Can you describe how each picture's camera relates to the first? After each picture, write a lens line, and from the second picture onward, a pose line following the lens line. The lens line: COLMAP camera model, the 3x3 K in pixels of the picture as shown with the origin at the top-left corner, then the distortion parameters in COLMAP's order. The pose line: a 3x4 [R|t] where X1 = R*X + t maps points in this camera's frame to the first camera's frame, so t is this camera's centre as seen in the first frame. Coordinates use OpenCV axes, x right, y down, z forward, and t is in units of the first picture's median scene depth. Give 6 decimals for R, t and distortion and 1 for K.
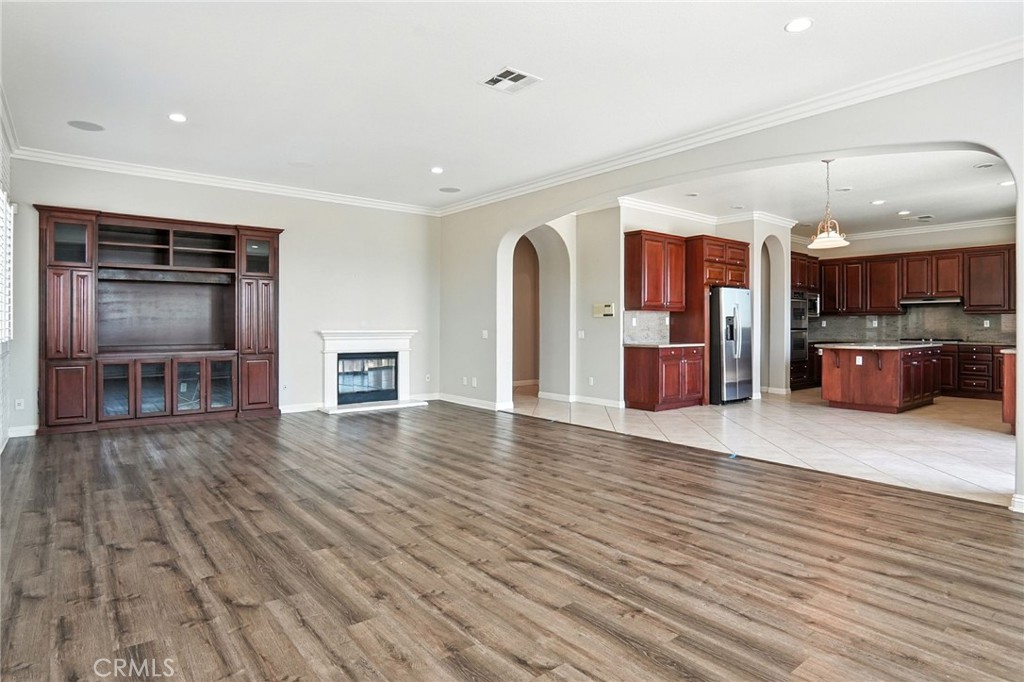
lens RADIAL K [[548.0, 0, 530.5], [0, 548.0, 325.0], [0, 0, 1]] dist [-0.016460, 0.003262]
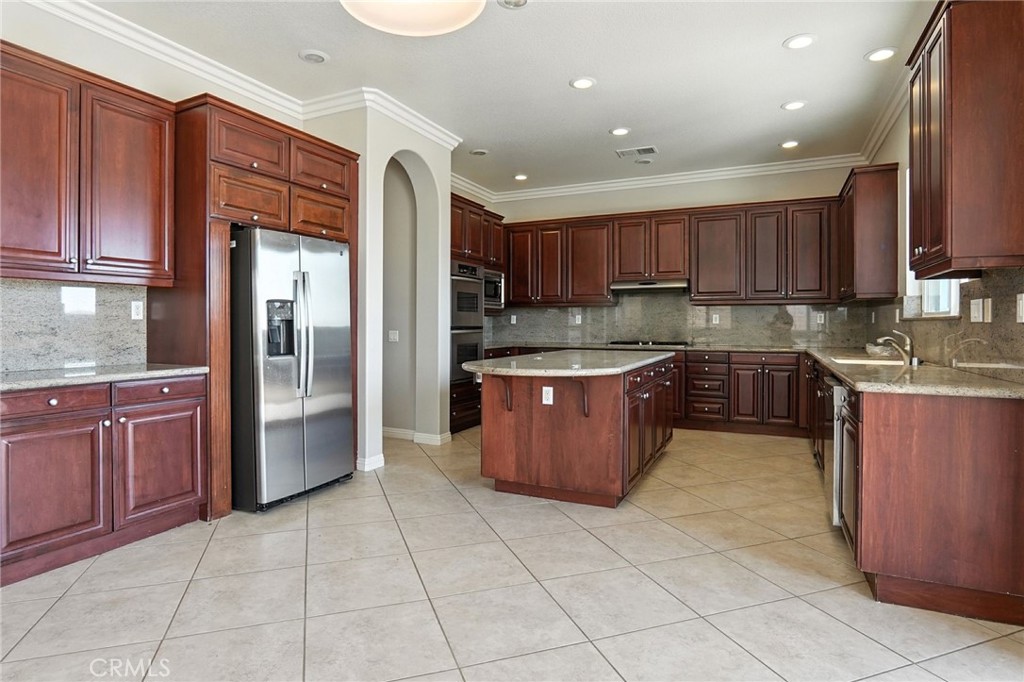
lens RADIAL K [[548.0, 0, 510.5], [0, 548.0, 331.4], [0, 0, 1]] dist [-0.016460, 0.003262]
pose [[0.904827, -0.007431, 0.425714, 0.324673], [0.000390, 0.999862, 0.016624, 0.001599], [-0.425779, -0.014875, 0.904705, 0.511205]]
